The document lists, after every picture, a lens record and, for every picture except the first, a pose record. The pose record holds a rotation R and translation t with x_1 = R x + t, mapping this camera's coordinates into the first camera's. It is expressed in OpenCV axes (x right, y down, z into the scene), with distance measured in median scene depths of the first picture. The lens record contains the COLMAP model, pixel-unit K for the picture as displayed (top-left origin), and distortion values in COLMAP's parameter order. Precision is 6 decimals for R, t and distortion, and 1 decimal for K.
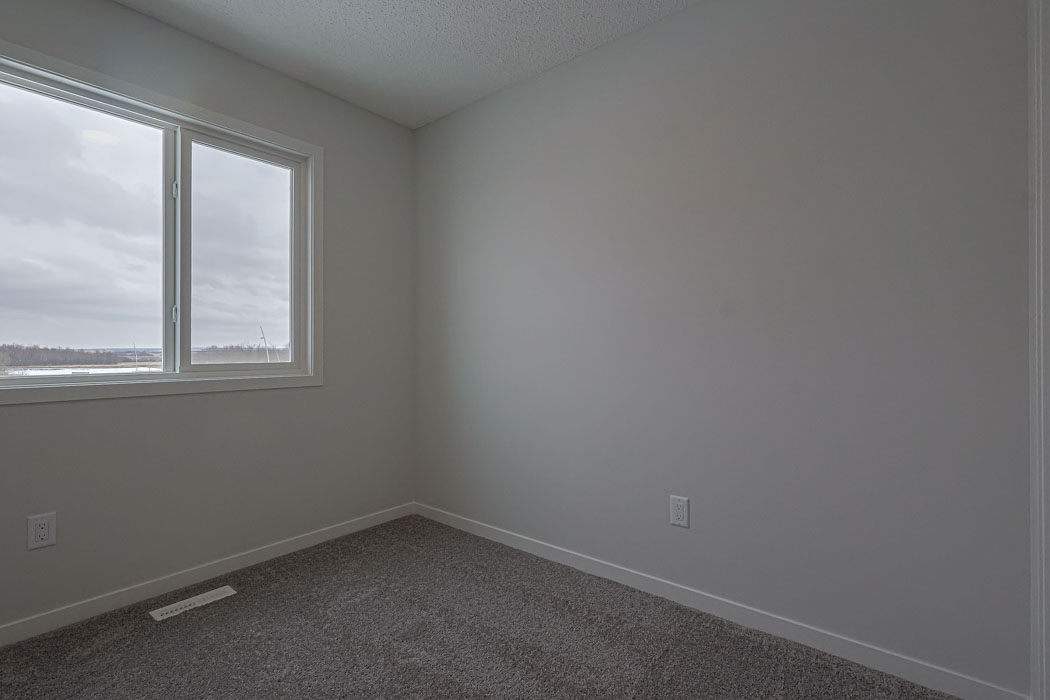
lens RADIAL K [[456.4, 0, 525.0], [0, 456.4, 350.0], [0, 0, 1]] dist [-0.000877, 0.000215]
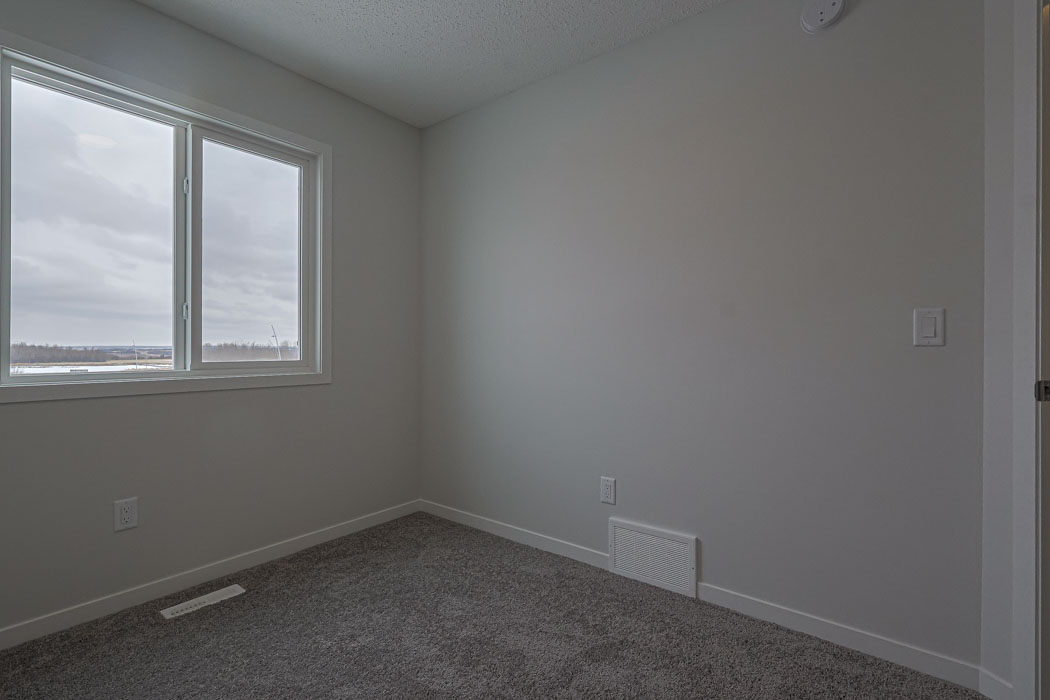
lens RADIAL K [[486.1, 0, 522.1], [0, 486.1, 346.5], [0, 0, 1]] dist [-0.001391, 0.001955]
pose [[0.998885, 0.002658, 0.047127, -0.079155], [-0.002475, 0.999989, -0.003934, -0.000054], [-0.047137, 0.003813, 0.998881, -0.091202]]
